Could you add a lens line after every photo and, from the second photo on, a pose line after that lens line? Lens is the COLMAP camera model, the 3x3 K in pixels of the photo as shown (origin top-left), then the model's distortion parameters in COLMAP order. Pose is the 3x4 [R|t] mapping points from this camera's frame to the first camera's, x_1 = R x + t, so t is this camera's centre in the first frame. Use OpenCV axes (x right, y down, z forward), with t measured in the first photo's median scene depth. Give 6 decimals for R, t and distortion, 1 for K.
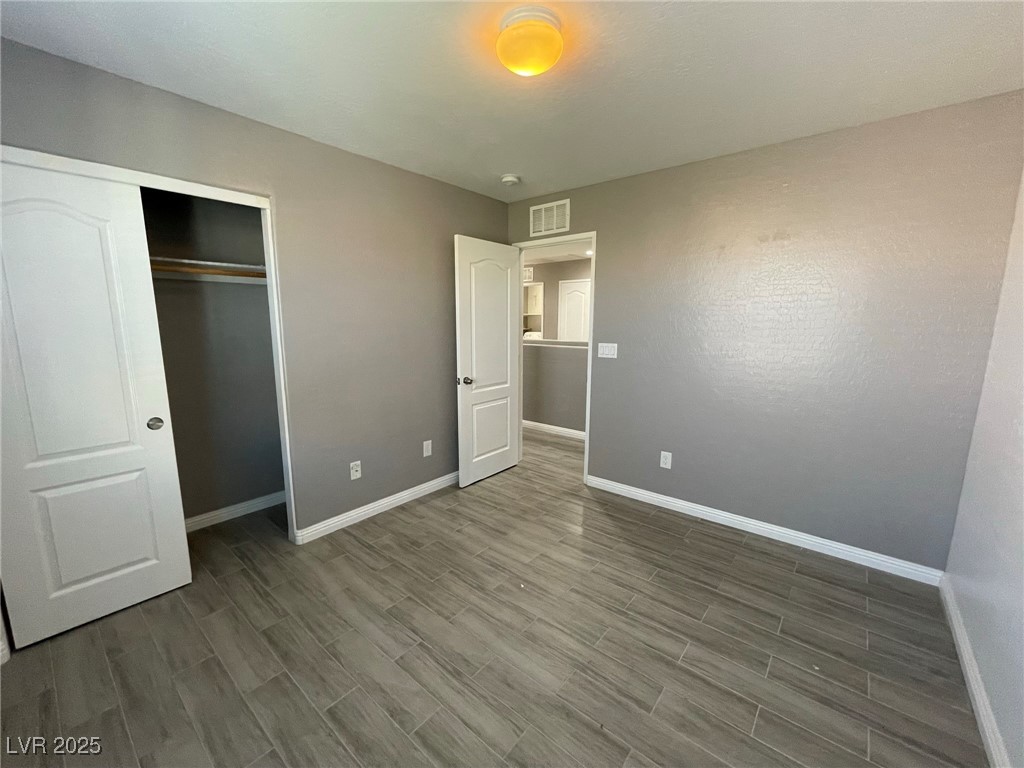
lens RADIAL K [[415.7, 0, 509.4], [0, 415.7, 388.1], [0, 0, 1]] dist [-0.004411, 0.000213]
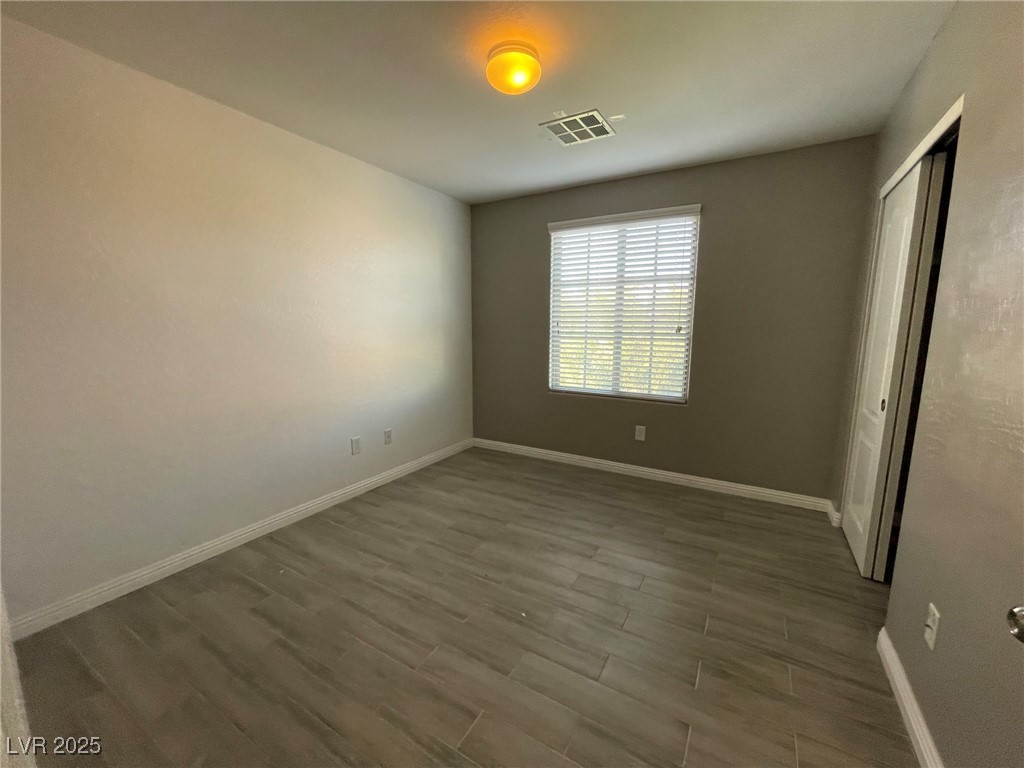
lens RADIAL K [[415.7, 0, 509.4], [0, 415.7, 388.1], [0, 0, 1]] dist [-0.004411, 0.000213]
pose [[-0.986672, 0.016944, -0.161834, 0.209347], [-0.035142, 0.948904, 0.313602, -0.246279], [0.158879, 0.315110, -0.935662, 1.815362]]
